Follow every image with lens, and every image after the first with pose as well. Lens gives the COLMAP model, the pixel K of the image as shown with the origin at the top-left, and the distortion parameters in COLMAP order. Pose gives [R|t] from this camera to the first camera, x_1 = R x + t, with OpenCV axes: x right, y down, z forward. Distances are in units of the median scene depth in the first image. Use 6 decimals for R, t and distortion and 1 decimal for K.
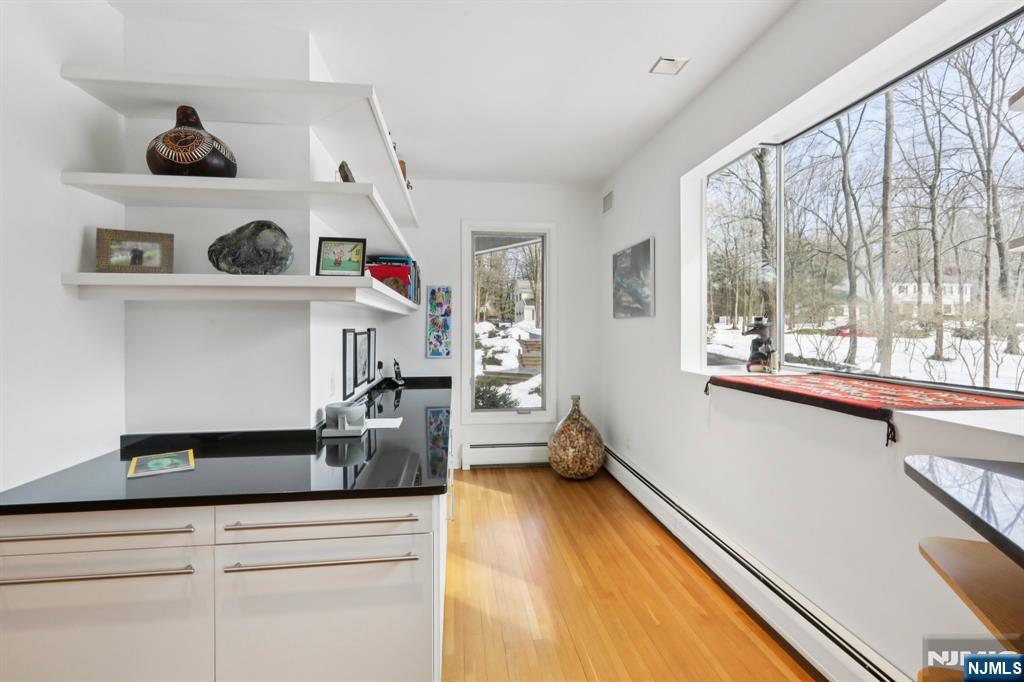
lens RADIAL K [[459.5, 0, 512.0], [0, 459.5, 341.0], [0, 0, 1]] dist [-0.001270, -0.000163]
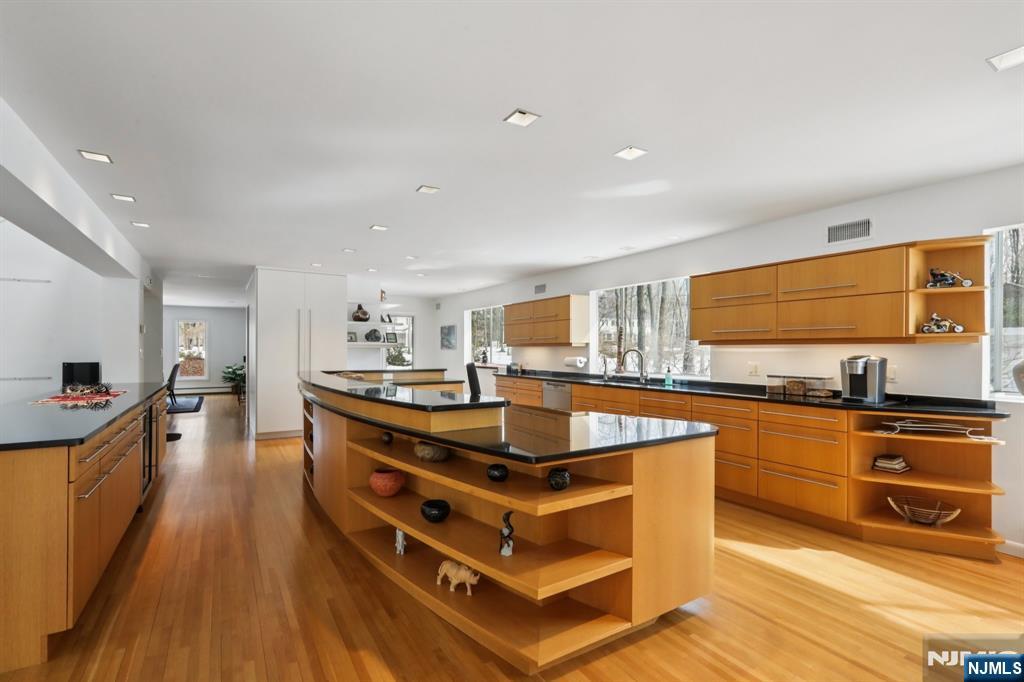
lens RADIAL K [[455.2, 0, 508.6], [0, 455.2, 342.9], [0, 0, 1]] dist [-0.000836, 0.000023]
pose [[0.900709, 0.011885, 0.434260, -0.702562], [0.006382, 0.999156, -0.040583, 0.028075], [-0.434376, 0.039325, 0.899873, -1.918309]]
